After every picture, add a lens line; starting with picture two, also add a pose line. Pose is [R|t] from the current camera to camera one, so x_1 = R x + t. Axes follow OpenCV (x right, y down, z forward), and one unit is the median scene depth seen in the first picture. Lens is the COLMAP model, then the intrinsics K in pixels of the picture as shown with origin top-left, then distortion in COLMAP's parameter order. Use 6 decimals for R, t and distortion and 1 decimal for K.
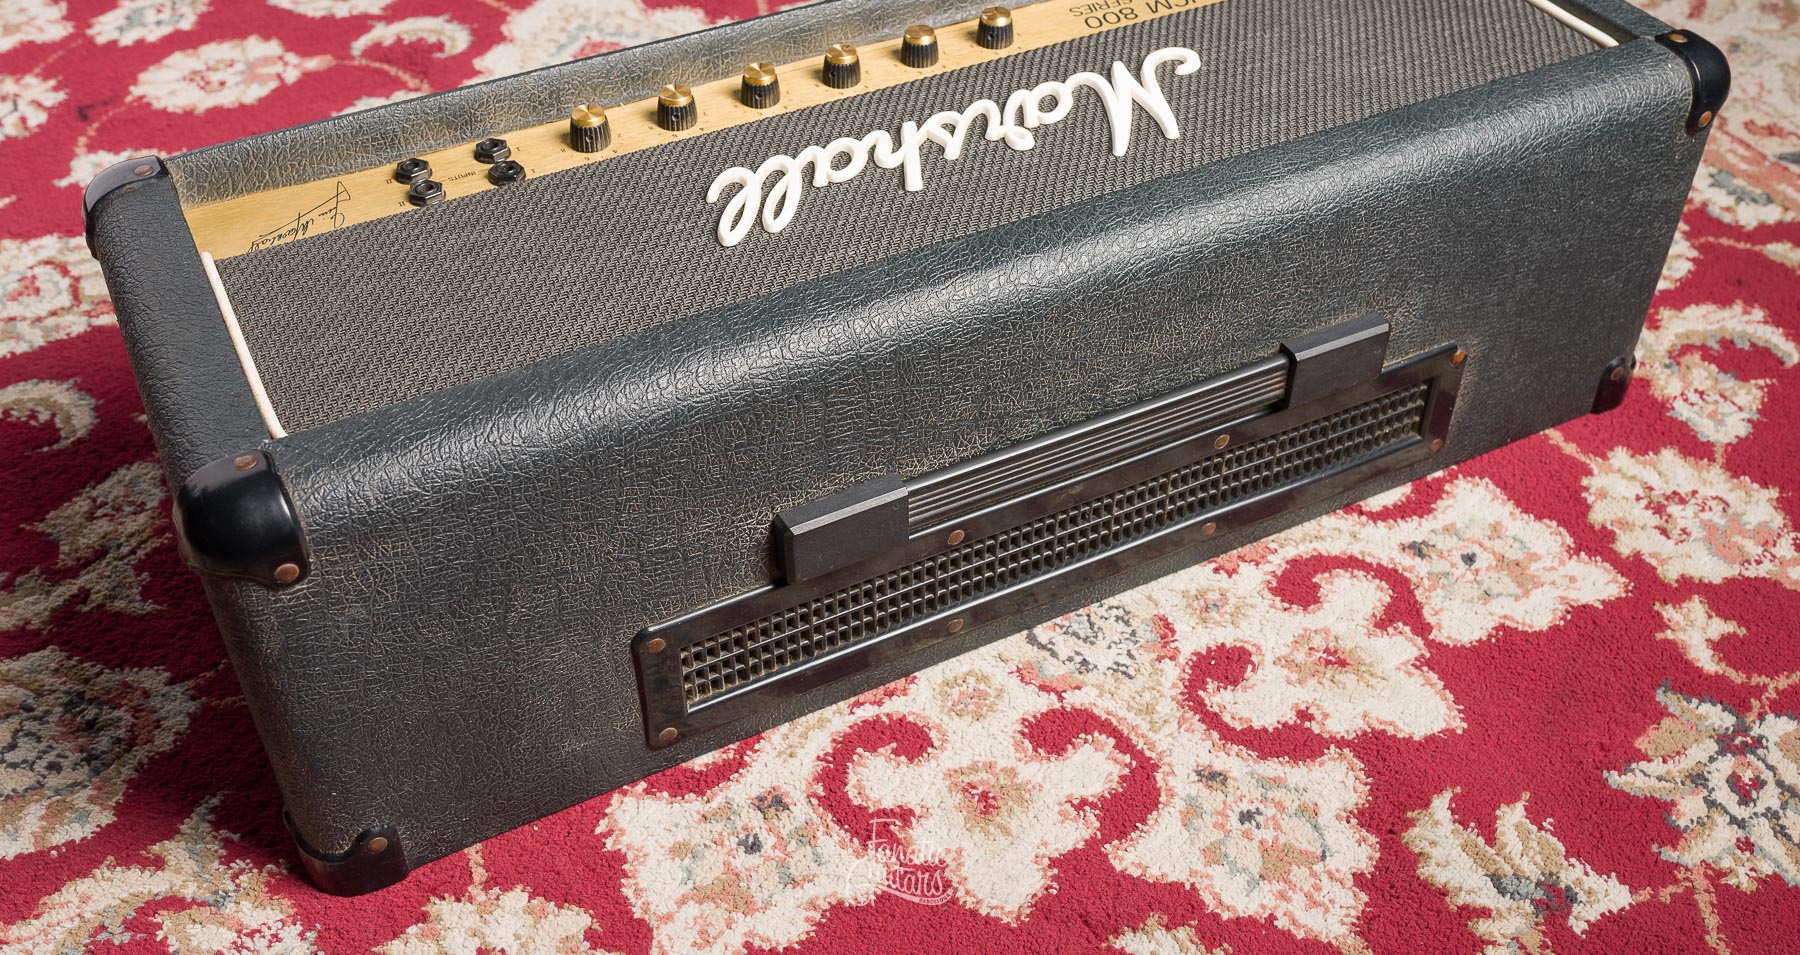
lens RADIAL K [[1735.4, 0, 901.1], [0, 1735.4, 500.5], [0, 0, 1]] dist [-0.000460, 0.000070]
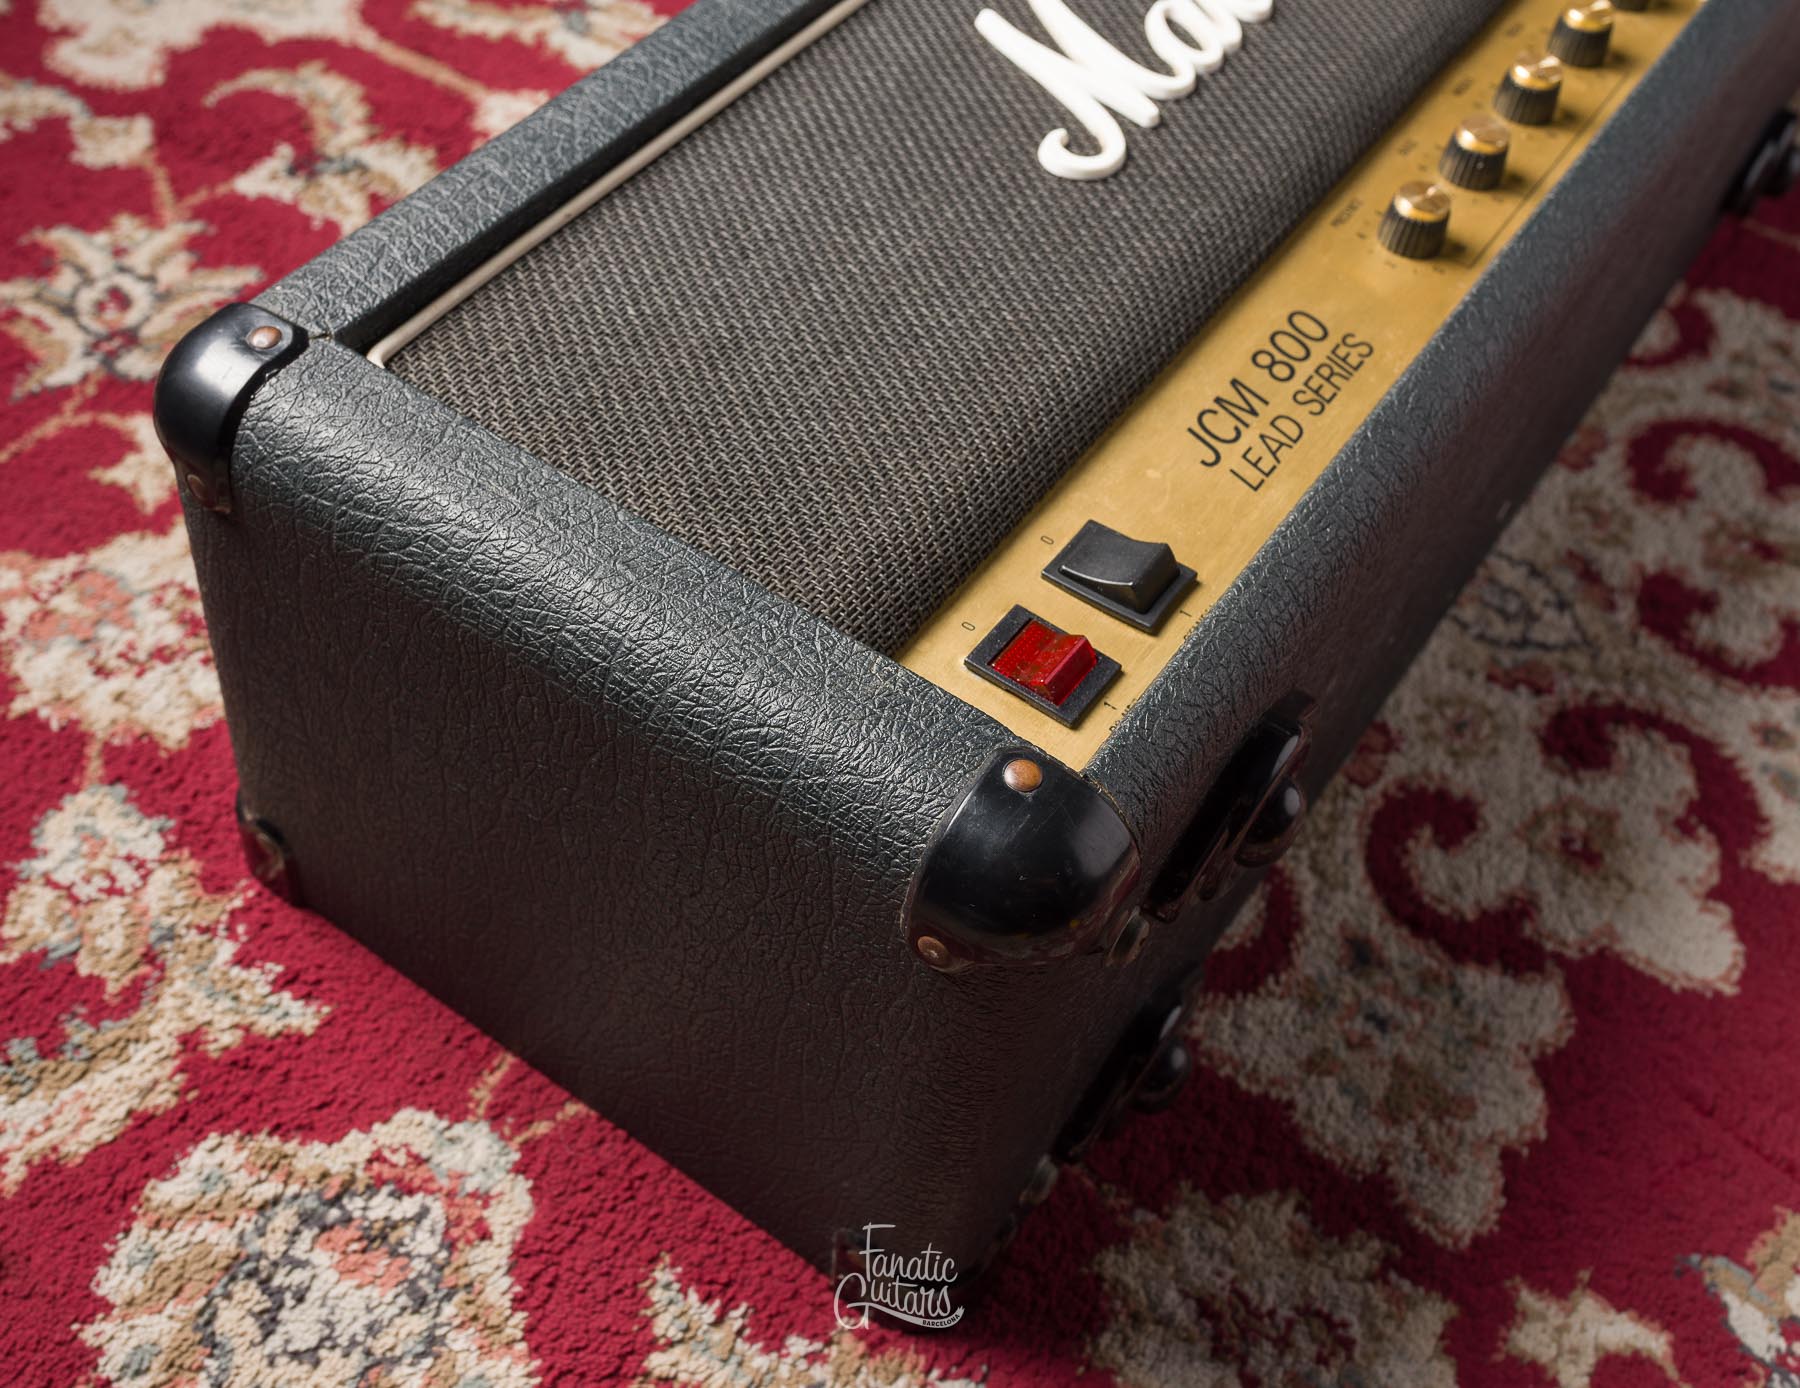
lens RADIAL K [[2040.8, 0, 757.3], [0, 2040.8, 682.6], [0, 0, 1]] dist [0.002442, -0.008880]
pose [[-0.892391, 0.304681, -0.332878, 0.587914], [-0.345952, 0.011733, 0.938179, -0.936979], [0.289751, 0.952382, 0.094935, 1.157555]]
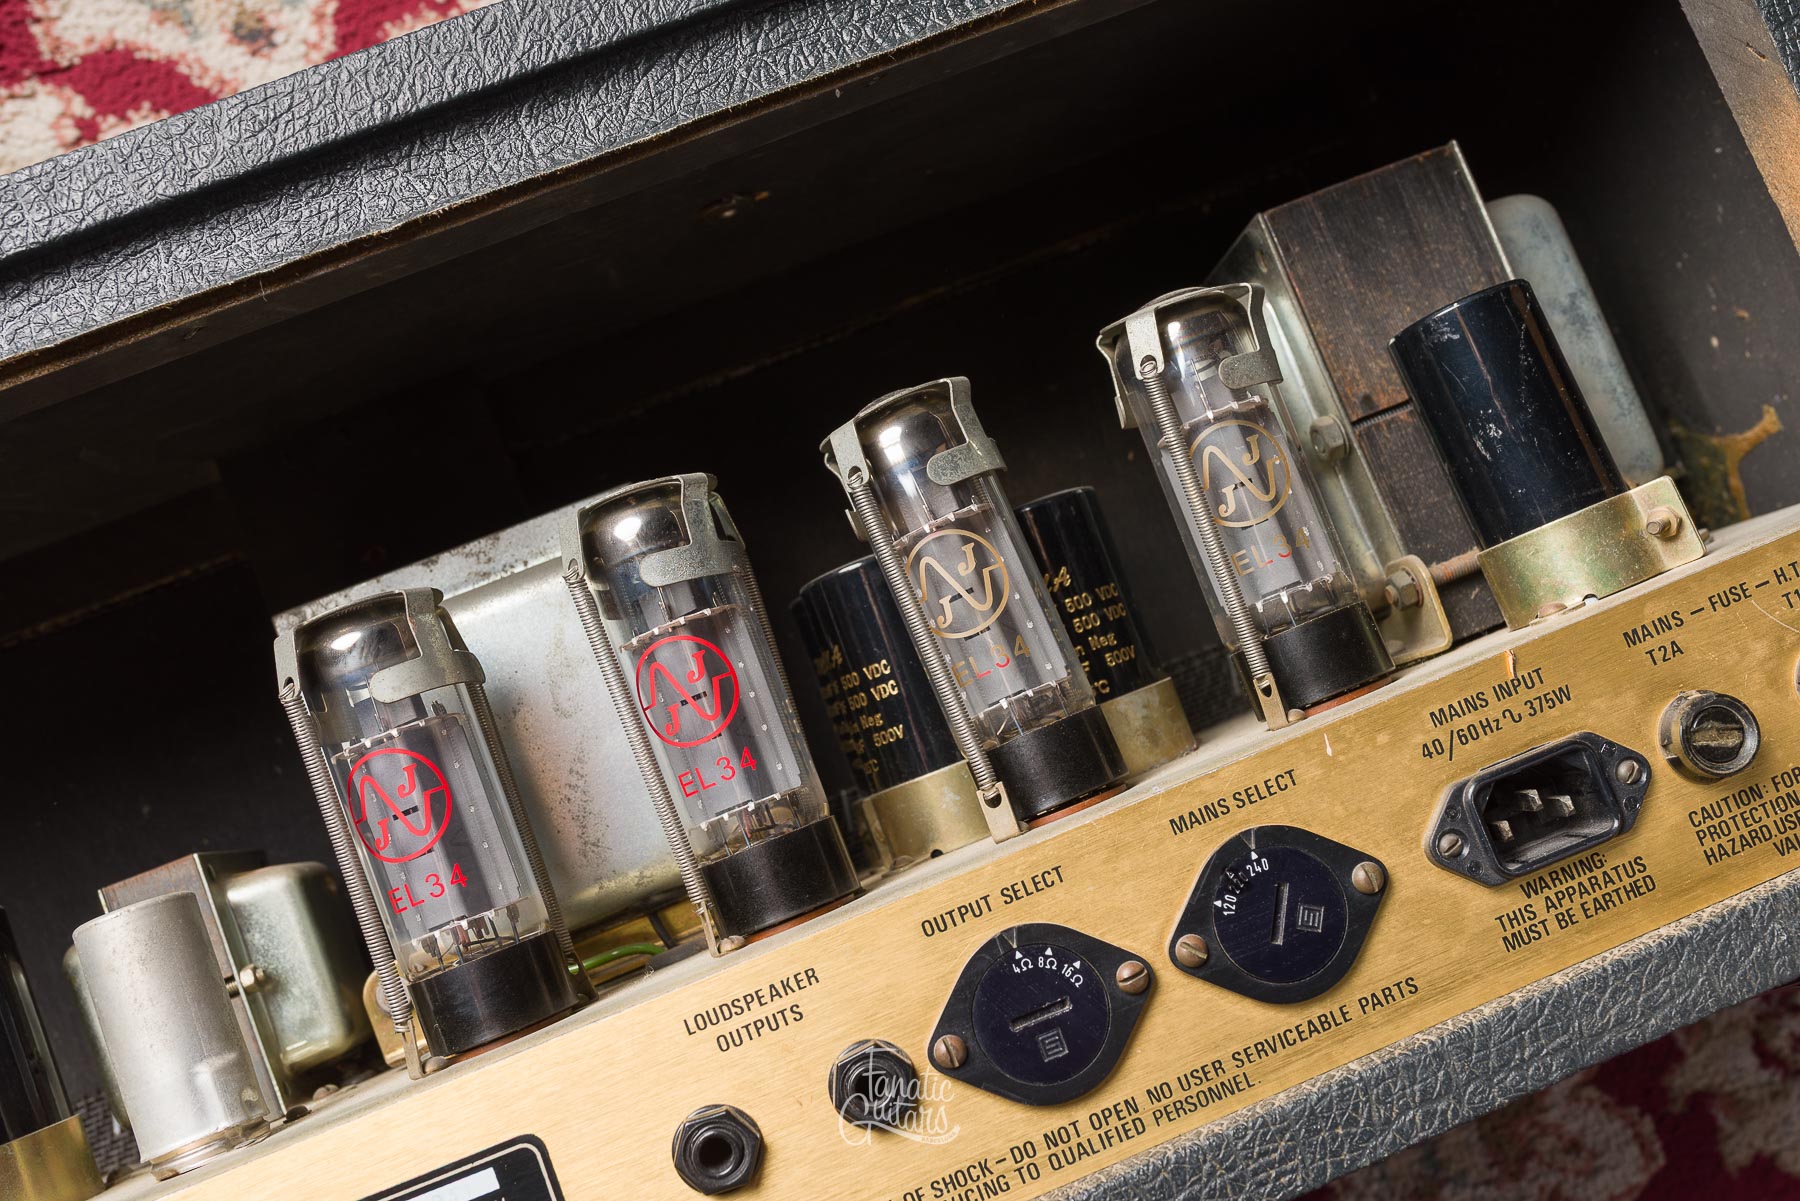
lens RADIAL K [[1761.4, 0, 902.1], [0, 1761.4, 594.1], [0, 0, 1]] dist [-0.000044, 0.003751]
pose [[-0.996166, -0.075660, -0.043914, -0.070966], [0.006517, -0.564774, 0.825220, -0.557142], [-0.087238, 0.821770, 0.563102, 0.744331]]
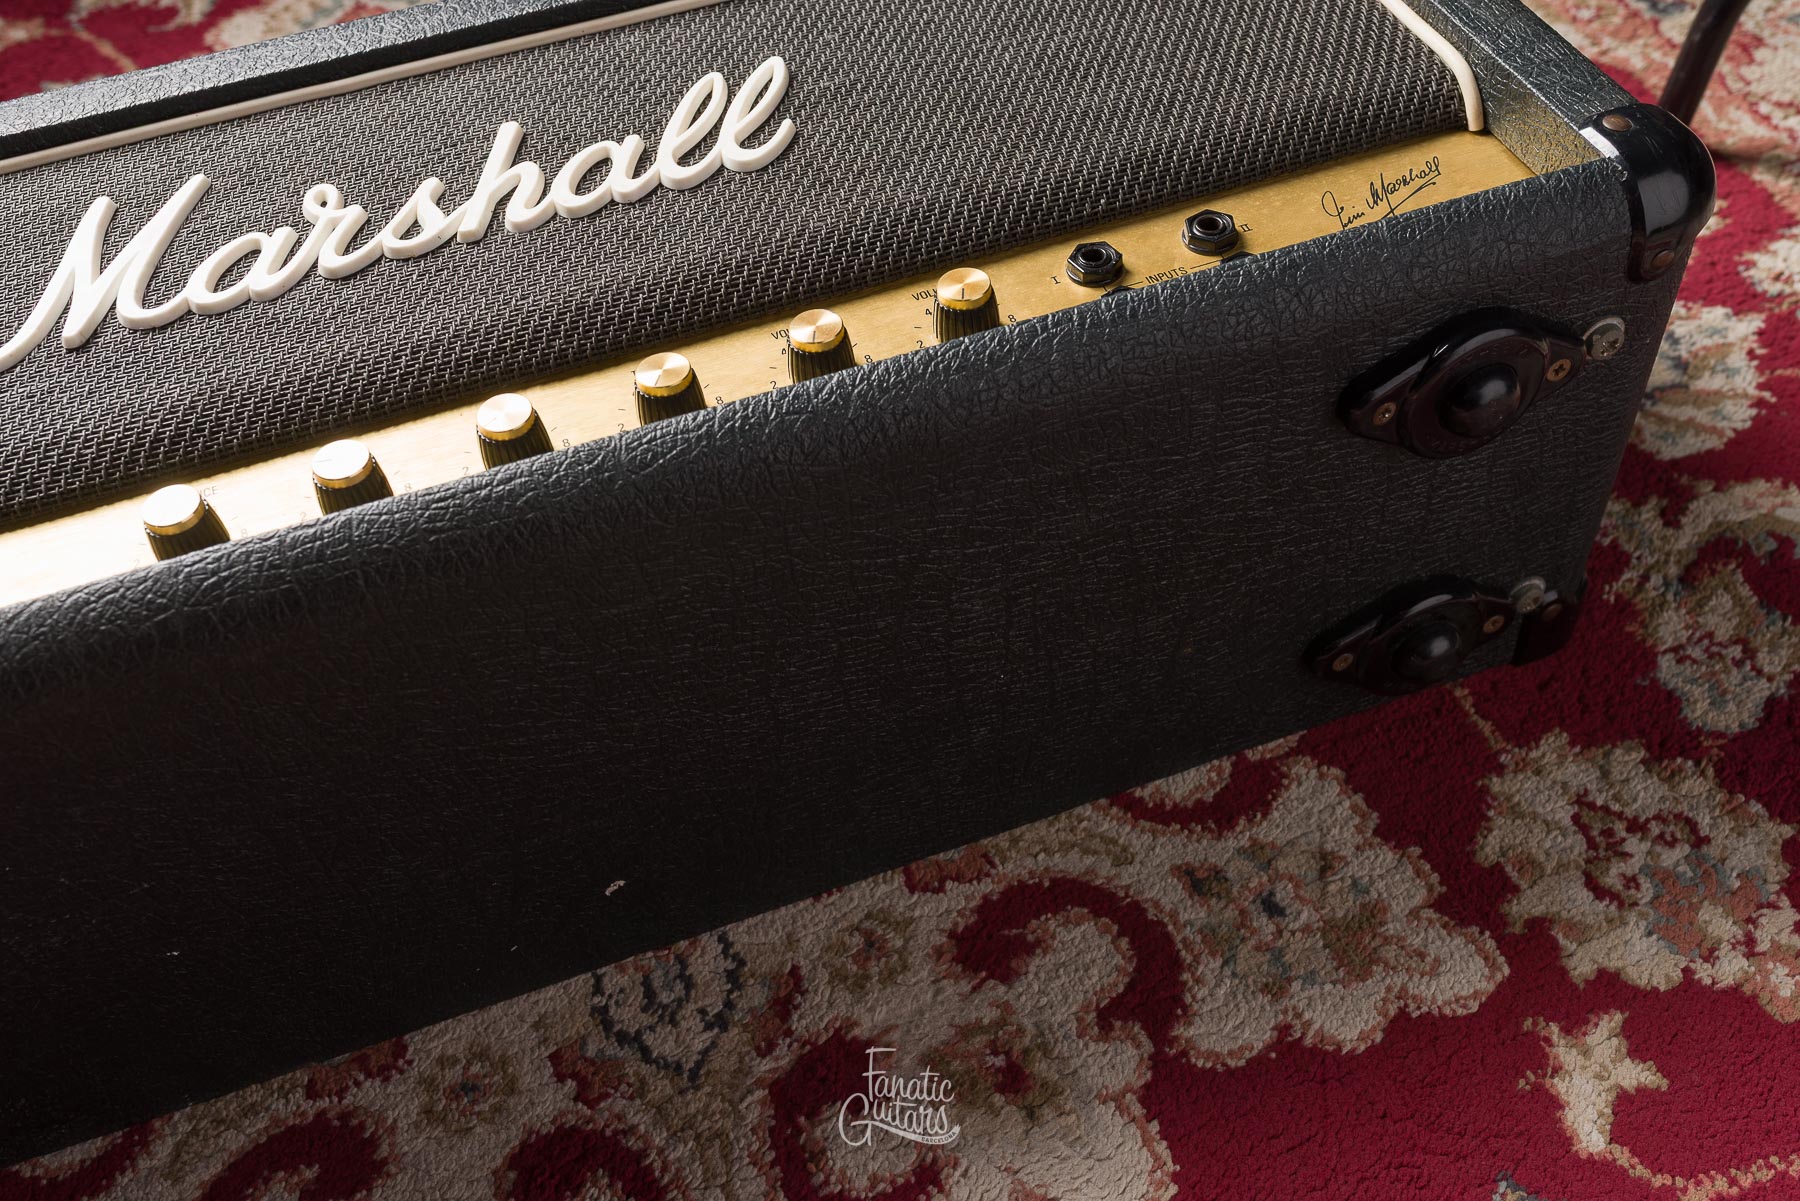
lens RADIAL K [[1761.4, 0, 902.1], [0, 1761.4, 594.1], [0, 0, 1]] dist [-0.000044, 0.003751]
pose [[-0.988756, -0.058642, 0.137560, -0.258393], [0.137981, -0.003163, 0.990430, -0.860715], [-0.057646, 0.998274, 0.011219, 1.138634]]
